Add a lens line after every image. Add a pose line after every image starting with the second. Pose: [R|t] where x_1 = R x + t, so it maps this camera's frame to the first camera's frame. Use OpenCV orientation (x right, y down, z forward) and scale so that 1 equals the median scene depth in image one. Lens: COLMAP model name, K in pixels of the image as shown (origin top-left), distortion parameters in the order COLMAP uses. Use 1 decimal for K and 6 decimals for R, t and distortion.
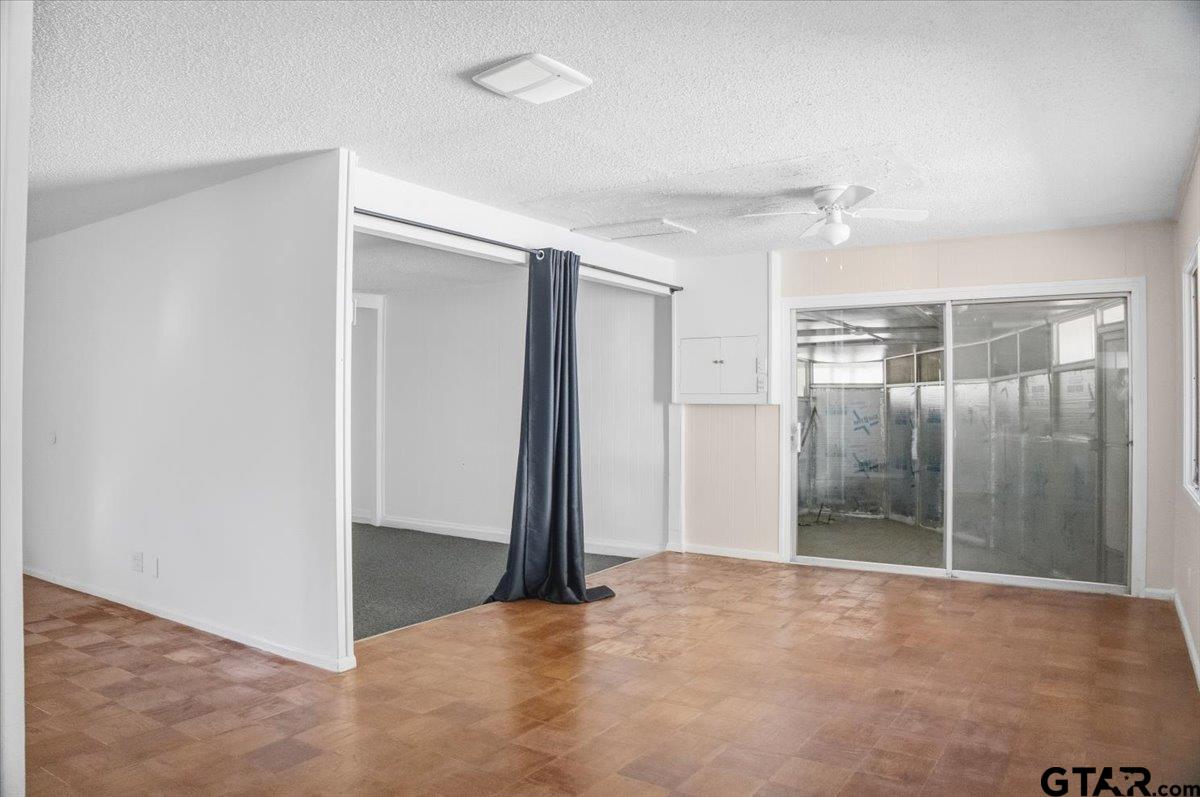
lens RADIAL K [[850.5, 0, 600.0], [0, 850.5, 398.5], [0, 0, 1]] dist [-0.147987, 0.096125]
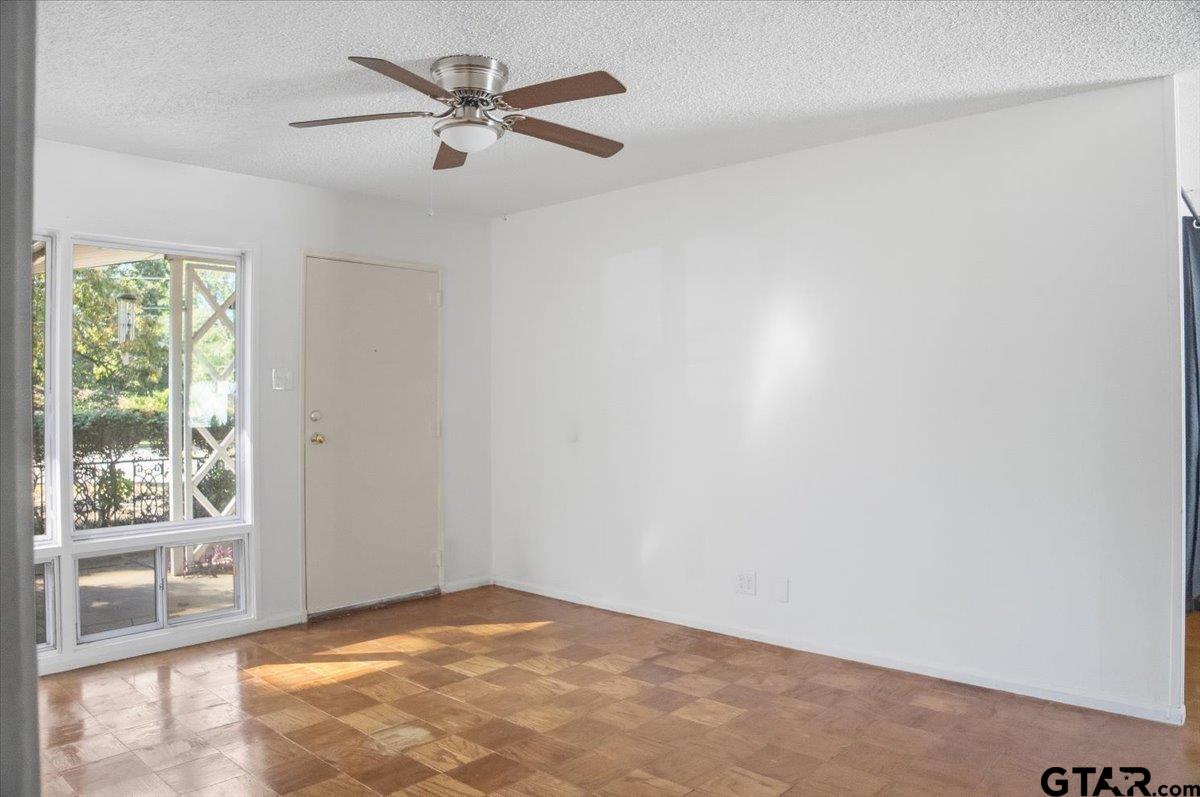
lens RADIAL K [[850.5, 0, 600.0], [0, 850.5, 398.5], [0, 0, 1]] dist [-0.147987, 0.096125]
pose [[0.990207, -0.009990, -0.139248, -0.569570], [0.011108, 0.999912, 0.007254, 0.000881], [0.139163, -0.008730, 0.990231, 0.114238]]
